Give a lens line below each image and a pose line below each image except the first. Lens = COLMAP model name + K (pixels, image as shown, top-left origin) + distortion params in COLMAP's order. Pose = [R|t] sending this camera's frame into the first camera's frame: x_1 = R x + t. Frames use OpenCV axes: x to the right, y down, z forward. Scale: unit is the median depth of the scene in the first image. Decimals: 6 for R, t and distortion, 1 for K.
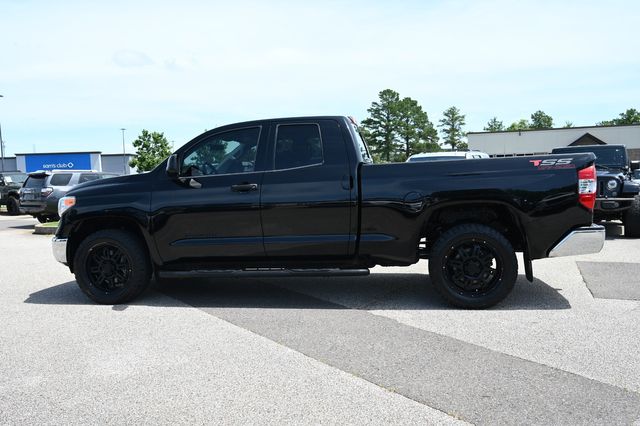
lens RADIAL K [[517.5, 0, 320.0], [0, 517.5, 213.0], [0, 0, 1]] dist [-0.004763, -0.011162]
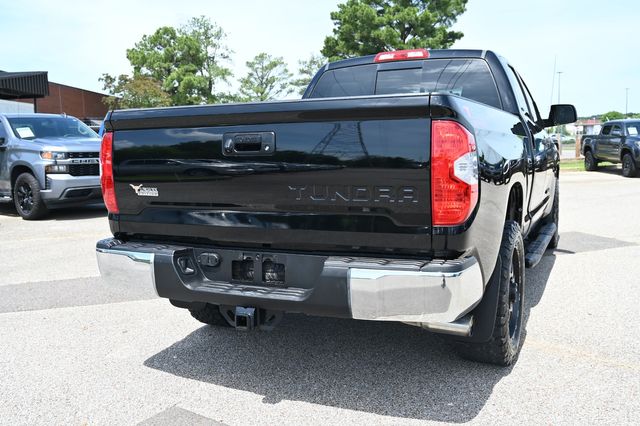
lens RADIAL K [[593.6, 0, 320.0], [0, 593.6, 213.0], [0, 0, 1]] dist [-0.001783, -0.007070]
pose [[-0.227058, 0.149912, -0.962274, 1.041639], [-0.033056, 0.986326, 0.161459, -0.110825], [0.973320, 0.068470, -0.218998, 1.280078]]
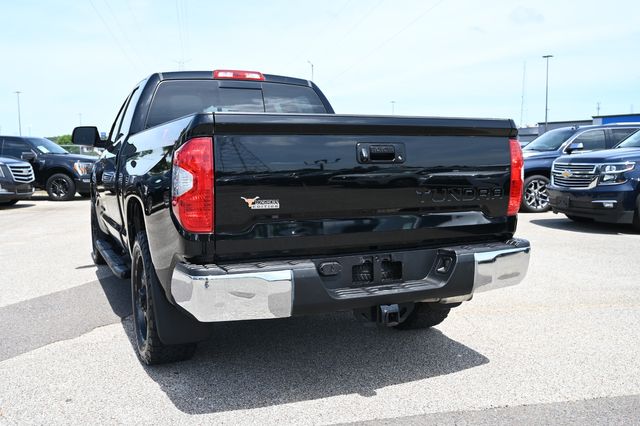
lens RADIAL K [[593.6, 0, 320.0], [0, 593.6, 213.0], [0, 0, 1]] dist [-0.001783, -0.007070]
pose [[0.588329, 0.103467, -0.801975, 0.970276], [-0.064099, 0.994626, 0.081299, -0.070230], [0.806077, 0.003575, 0.591800, 0.710713]]
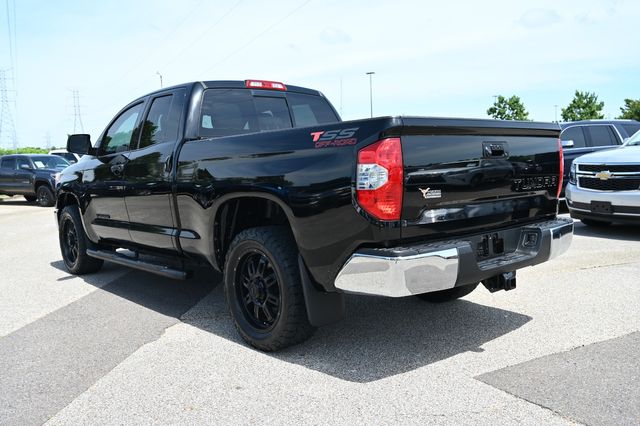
lens RADIAL K [[556.9, 0, 320.0], [0, 556.9, 213.0], [0, 0, 1]] dist [-0.005087, 0.005230]
pose [[0.790869, 0.063801, -0.608650, 0.780348], [-0.034032, 0.997597, 0.060352, -0.043311], [0.611038, -0.027017, 0.791140, 0.445784]]
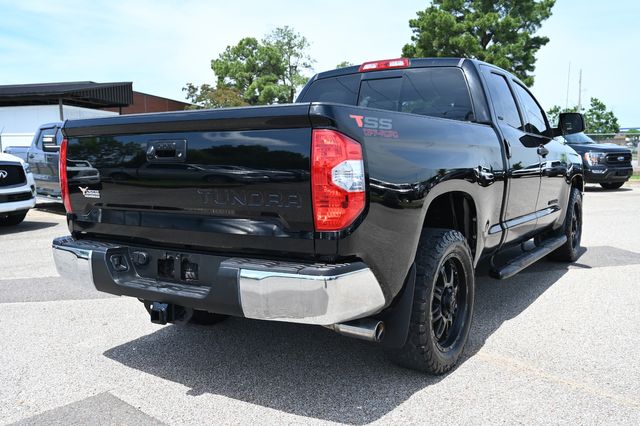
lens RADIAL K [[593.6, 0, 320.0], [0, 593.6, 213.0], [0, 0, 1]] dist [-0.001783, -0.007070]
pose [[-0.361901, 0.130891, -0.922982, 1.017708], [-0.033399, 0.987637, 0.153156, -0.117252], [0.931618, 0.086254, -0.353055, 1.440833]]
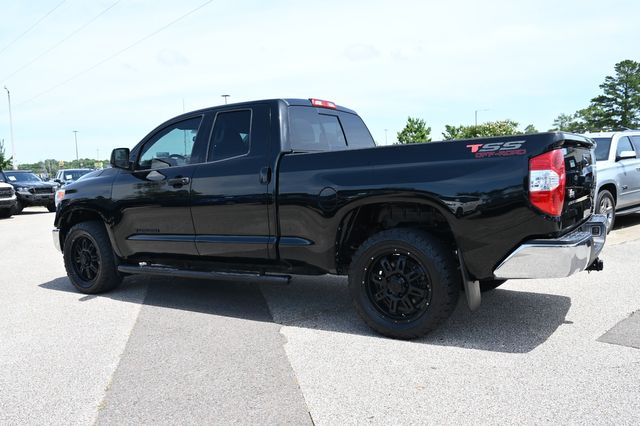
lens RADIAL K [[529.7, 0, 320.0], [0, 529.7, 213.0], [0, 0, 1]] dist [0.003635, 0.002596]
pose [[0.929028, 0.022090, -0.369351, 0.463252], [-0.014480, 0.999622, 0.023363, -0.018950], [0.369727, -0.016357, 0.928996, 0.211610]]
